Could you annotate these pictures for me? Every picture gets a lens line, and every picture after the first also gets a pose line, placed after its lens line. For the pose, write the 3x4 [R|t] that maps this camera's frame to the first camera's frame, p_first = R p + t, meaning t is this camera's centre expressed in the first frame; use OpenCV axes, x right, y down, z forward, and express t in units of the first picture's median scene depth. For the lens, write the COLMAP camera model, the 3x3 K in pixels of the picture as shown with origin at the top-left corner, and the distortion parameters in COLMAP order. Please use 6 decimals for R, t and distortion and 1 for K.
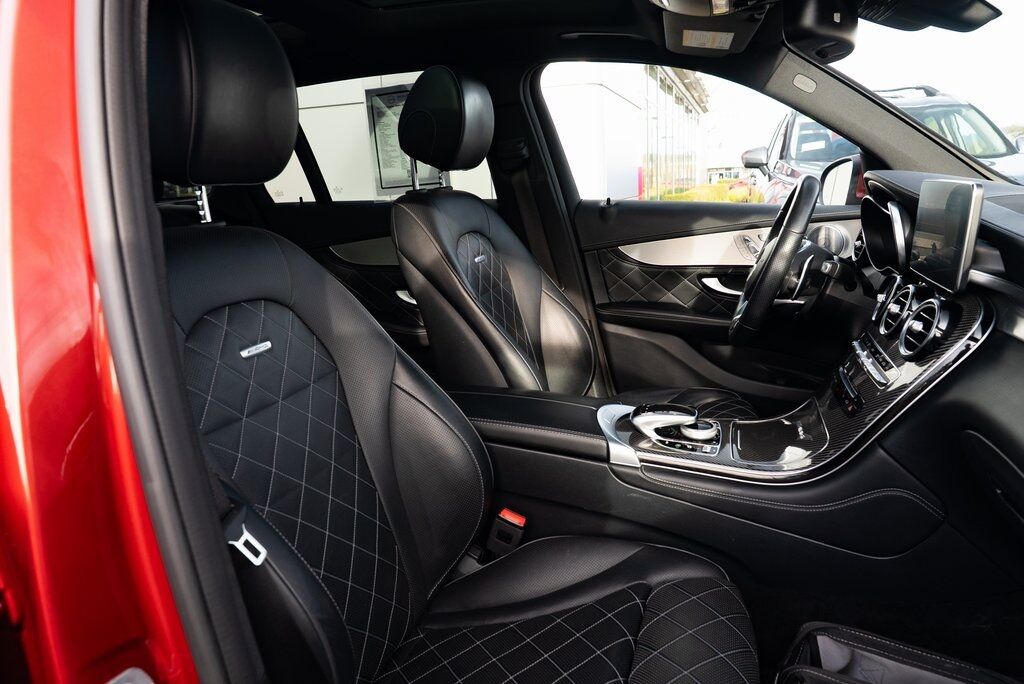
lens RADIAL K [[695.4, 0, 514.6], [0, 695.4, 340.3], [0, 0, 1]] dist [-0.038769, 0.022947]
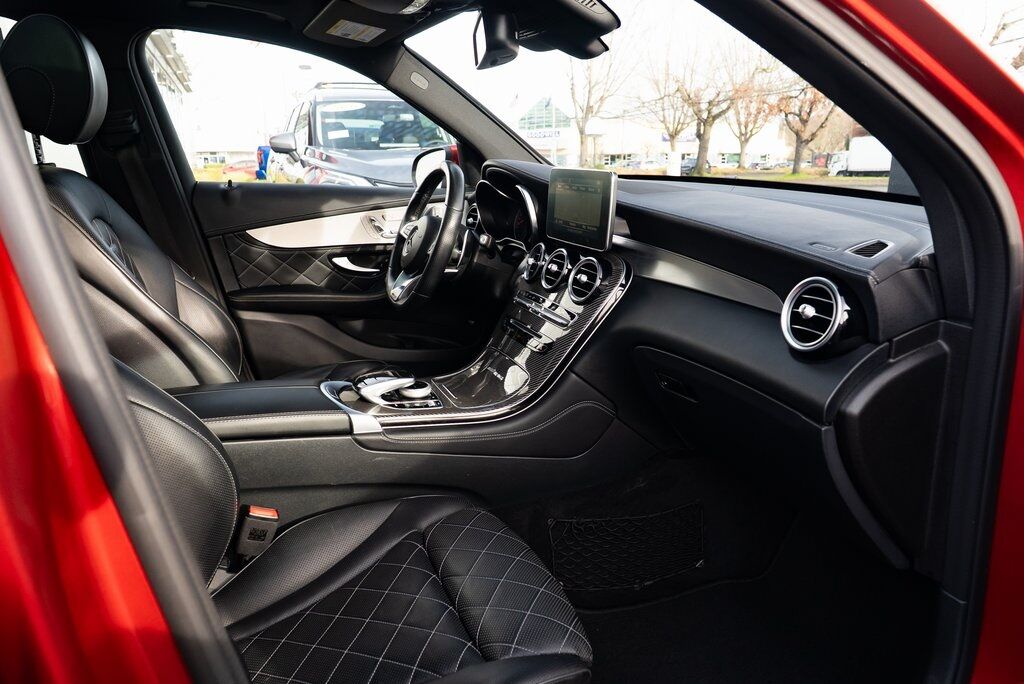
lens RADIAL K [[695.4, 0, 514.6], [0, 695.4, 340.3], [0, 0, 1]] dist [-0.038769, 0.022947]
pose [[0.764435, -0.126928, 0.632082, -0.199676], [0.114382, 0.991575, 0.060786, 0.000885], [-0.634473, 0.025832, 0.772513, 0.024277]]
